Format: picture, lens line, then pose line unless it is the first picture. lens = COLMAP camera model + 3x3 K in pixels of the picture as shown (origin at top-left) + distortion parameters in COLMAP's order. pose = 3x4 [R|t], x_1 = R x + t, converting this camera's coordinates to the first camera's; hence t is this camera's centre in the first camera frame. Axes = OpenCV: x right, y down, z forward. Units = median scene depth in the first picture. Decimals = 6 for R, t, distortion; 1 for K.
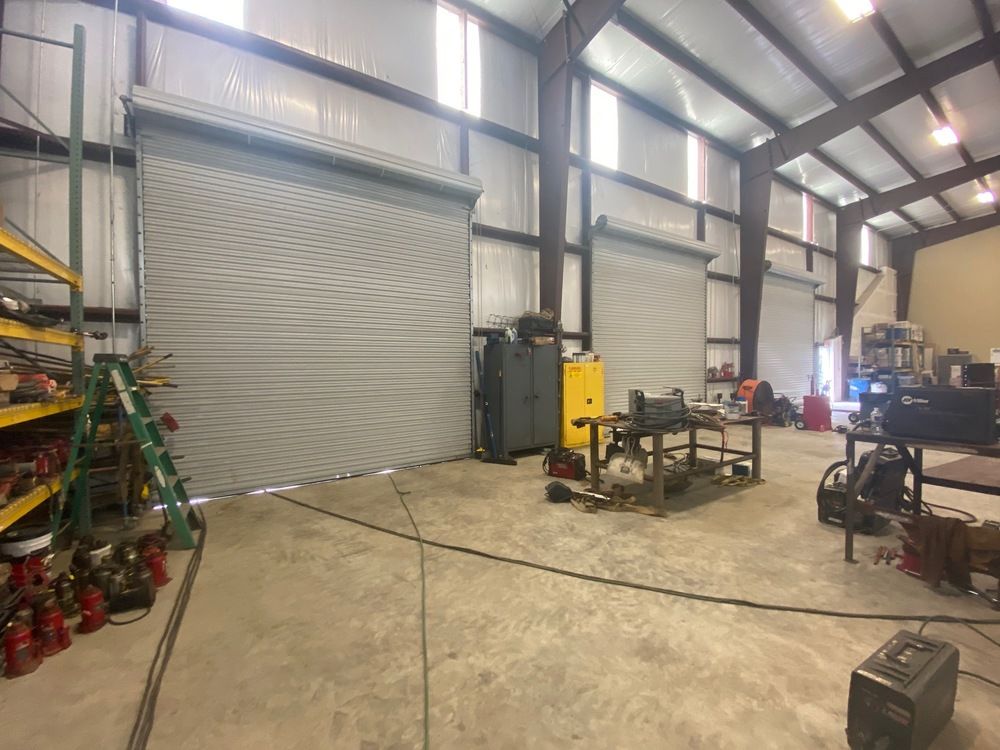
lens RADIAL K [[401.7, 0, 500.0], [0, 401.7, 375.0], [0, 0, 1]] dist [0.000561, -0.000099]
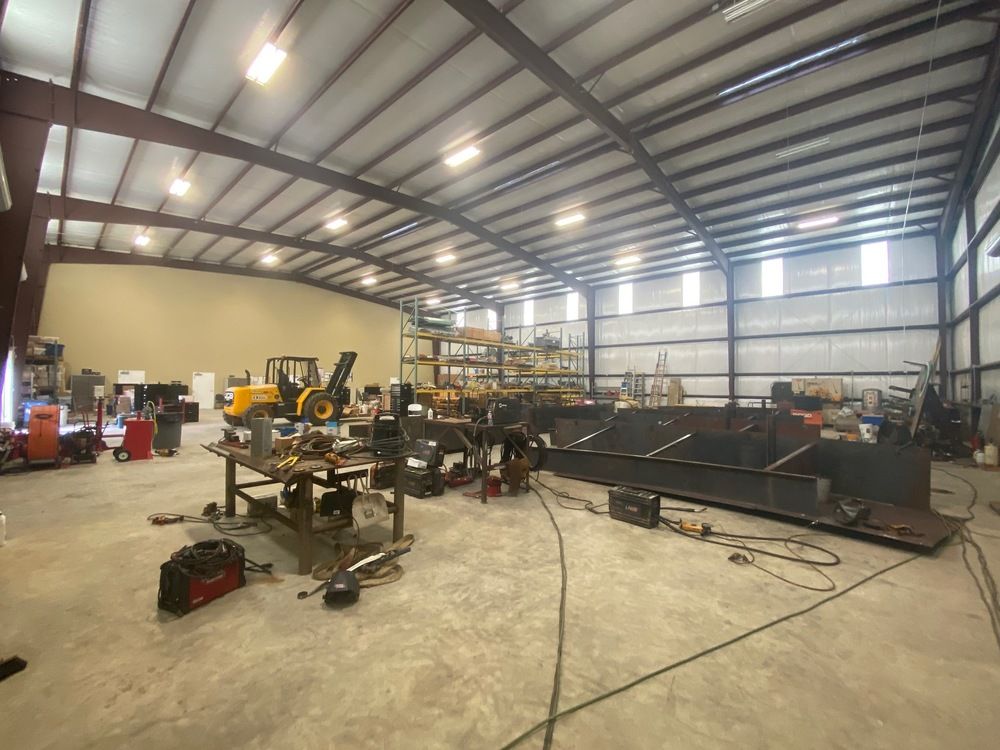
lens RADIAL K [[406.7, 0, 500.1], [0, 406.7, 368.6], [0, 0, 1]] dist [0.000510, -0.010343]
pose [[-0.249627, 0.043422, 0.967368, -0.732391], [0.019944, 0.999013, -0.039696, -0.023901], [-0.968137, 0.009384, -0.250247, 1.234796]]
